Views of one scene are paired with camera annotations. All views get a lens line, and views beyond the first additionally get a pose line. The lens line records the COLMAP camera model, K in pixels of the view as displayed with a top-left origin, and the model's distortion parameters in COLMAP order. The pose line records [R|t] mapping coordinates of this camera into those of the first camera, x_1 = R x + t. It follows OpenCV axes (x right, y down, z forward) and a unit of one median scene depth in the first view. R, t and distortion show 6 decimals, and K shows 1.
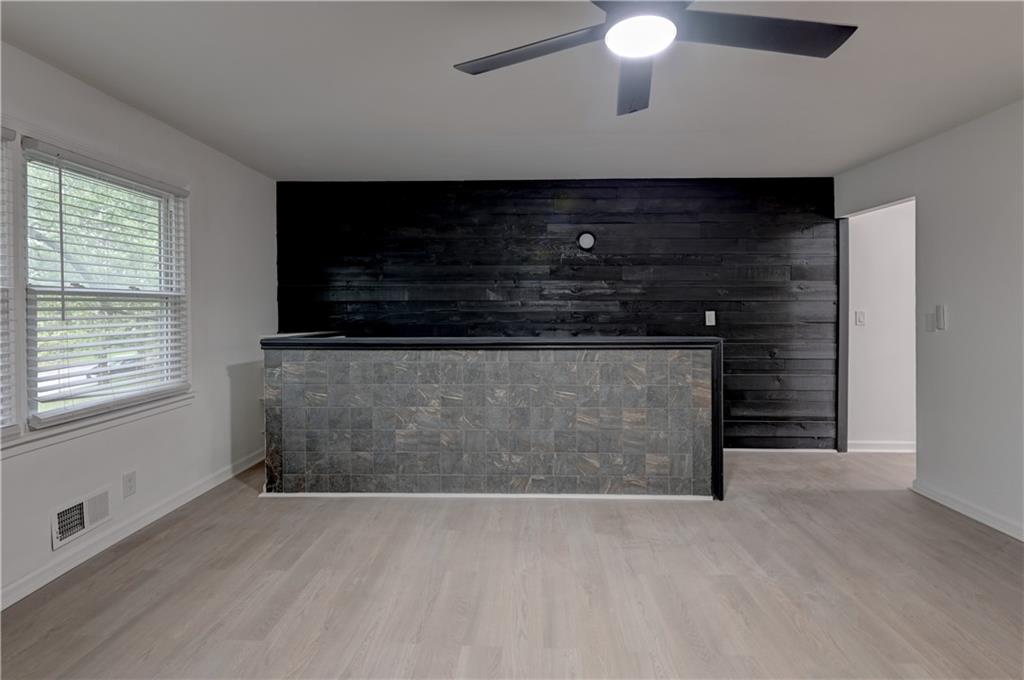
lens RADIAL K [[484.6, 0, 509.0], [0, 484.6, 316.0], [0, 0, 1]] dist [0.001942, -0.000226]
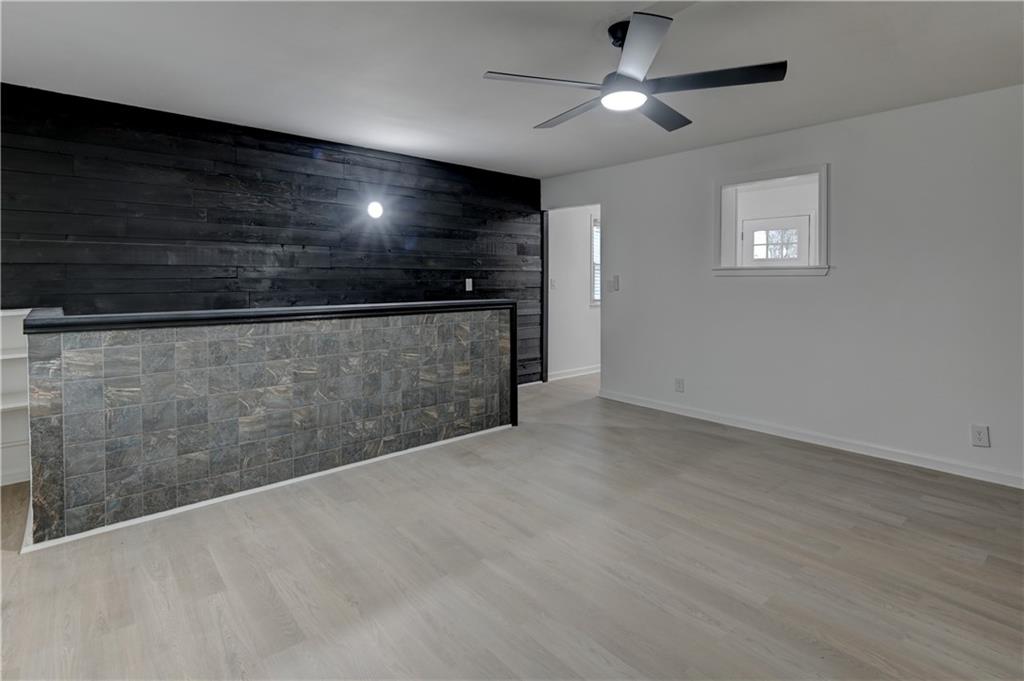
lens RADIAL K [[514.7, 0, 506.6], [0, 514.7, 282.8], [0, 0, 1]] dist [-0.001958, -0.001665]
pose [[0.730376, -0.004360, 0.683032, -0.507137], [0.005178, 0.999986, 0.000847, -0.000589], [-0.683026, 0.002918, 0.730388, 0.019889]]
